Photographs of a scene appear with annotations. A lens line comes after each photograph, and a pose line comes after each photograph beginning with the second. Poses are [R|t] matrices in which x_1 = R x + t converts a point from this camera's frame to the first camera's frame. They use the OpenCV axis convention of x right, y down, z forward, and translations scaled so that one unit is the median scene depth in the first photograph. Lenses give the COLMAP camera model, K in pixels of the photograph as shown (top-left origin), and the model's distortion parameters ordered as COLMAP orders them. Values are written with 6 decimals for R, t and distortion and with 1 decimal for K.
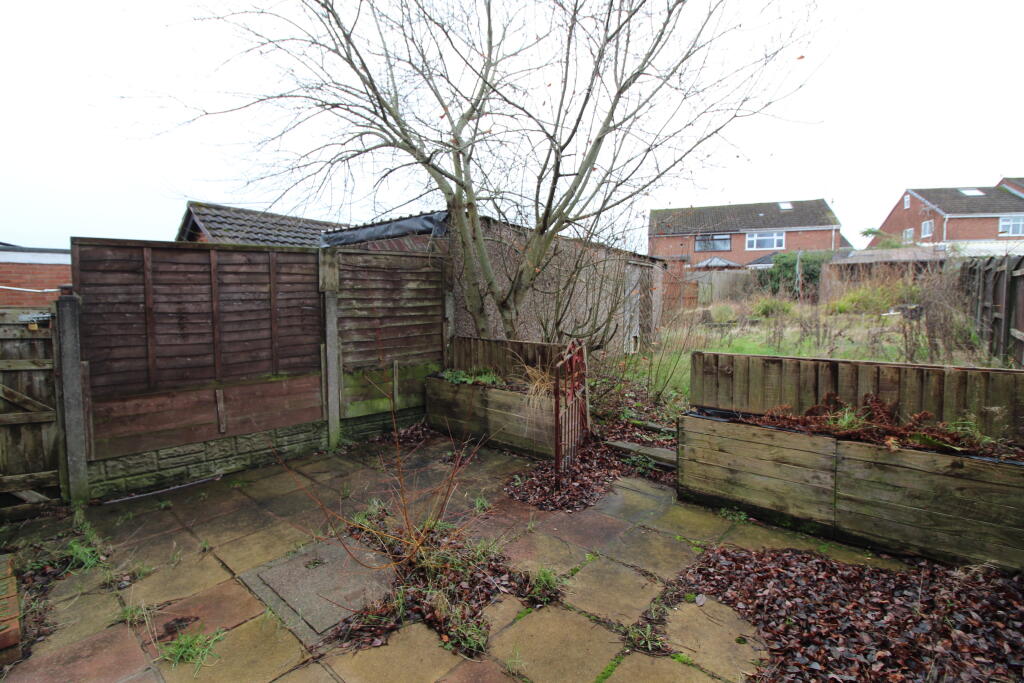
lens RADIAL K [[473.0, 0, 514.5], [0, 473.0, 336.9], [0, 0, 1]] dist [-0.004135, -0.000520]
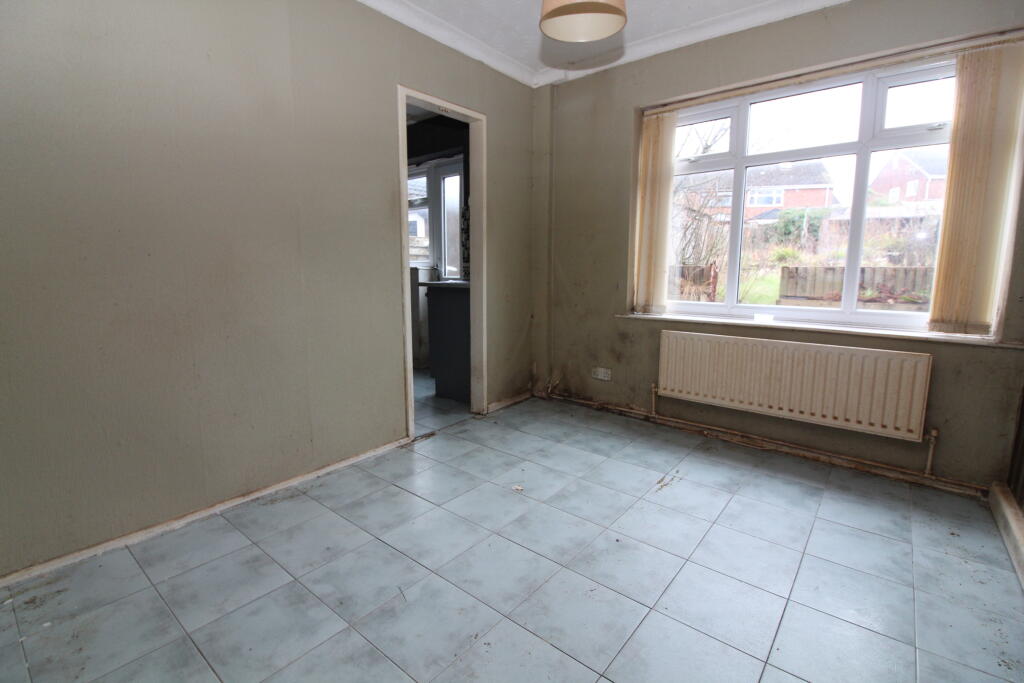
lens RADIAL K [[473.0, 0, 509.5], [0, 473.0, 339.6], [0, 0, 1]] dist [-0.004135, -0.000520]
pose [[0.999638, 0.000156, 0.026907, -0.194132], [-0.002773, 0.995256, 0.097256, 0.037160], [-0.026764, -0.097296, 0.994896, -0.216828]]
